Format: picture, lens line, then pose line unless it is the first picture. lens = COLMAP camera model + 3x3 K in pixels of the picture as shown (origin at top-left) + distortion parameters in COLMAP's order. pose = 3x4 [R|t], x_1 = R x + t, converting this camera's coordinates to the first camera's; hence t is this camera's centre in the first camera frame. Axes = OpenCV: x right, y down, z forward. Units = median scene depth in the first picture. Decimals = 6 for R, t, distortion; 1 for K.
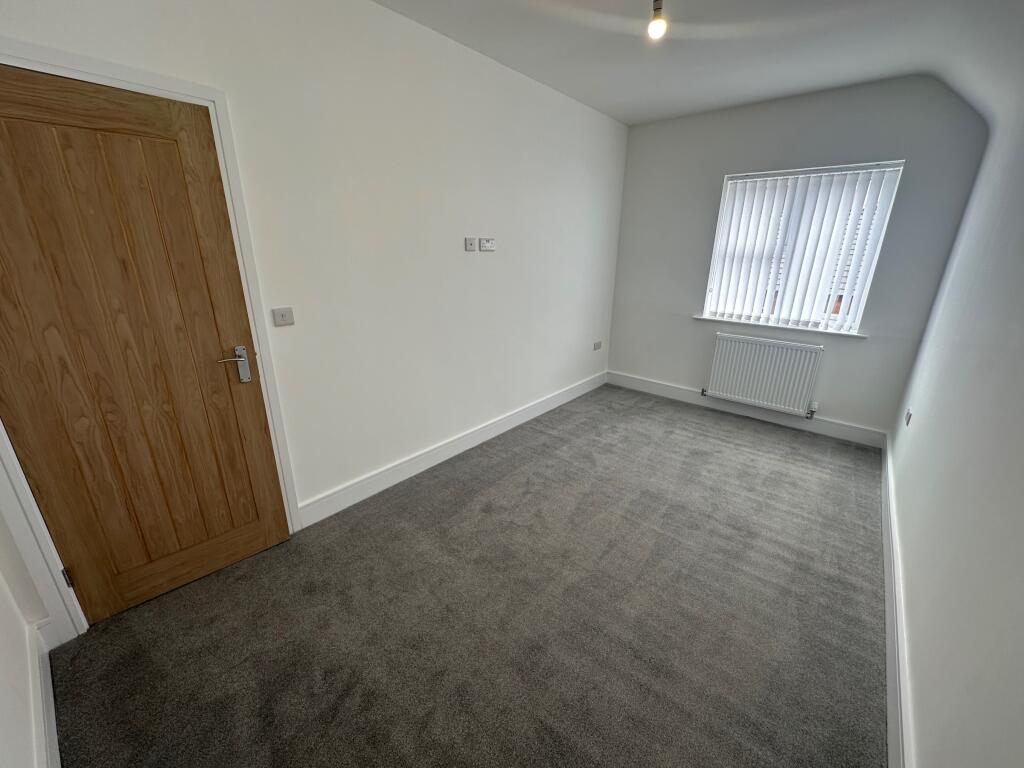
lens RADIAL K [[408.2, 0, 512.0], [0, 408.2, 384.0], [0, 0, 1]] dist [-0.003098, 0.000035]
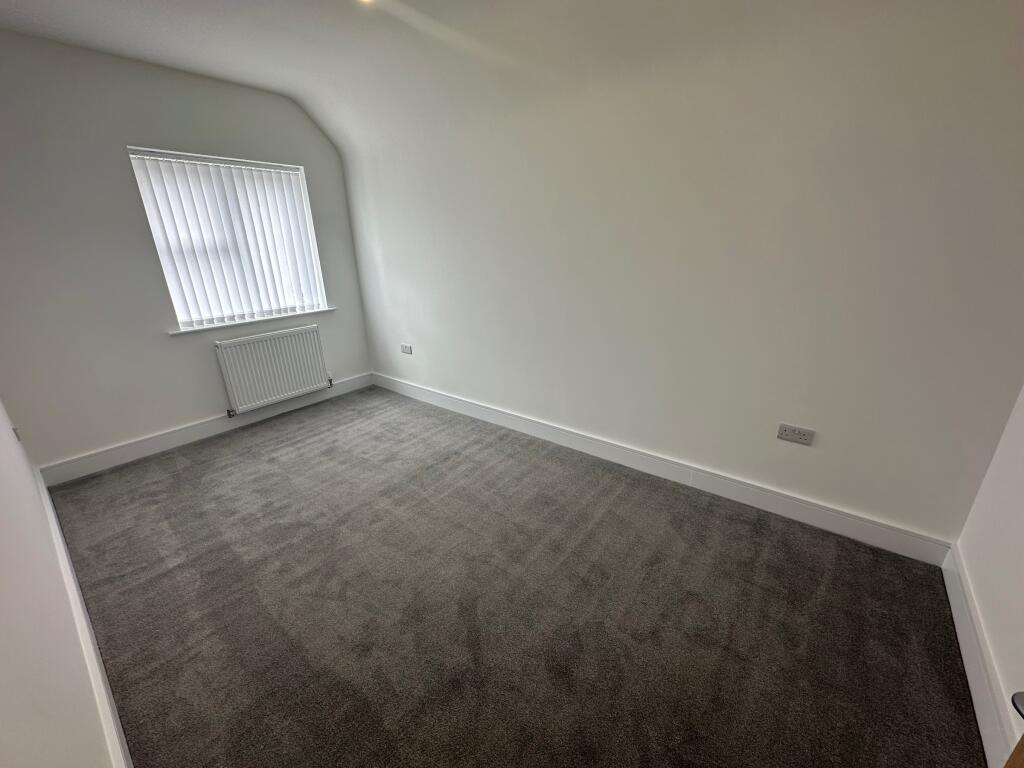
lens RADIAL K [[405.2, 0, 512.0], [0, 405.2, 384.0], [0, 0, 1]] dist [-0.000621, 0.000155]
pose [[-0.026529, -0.345822, 0.937925, -0.370350], [0.346640, 0.876857, 0.333110, -0.131014], [-0.937623, 0.333959, 0.096613, 0.417240]]
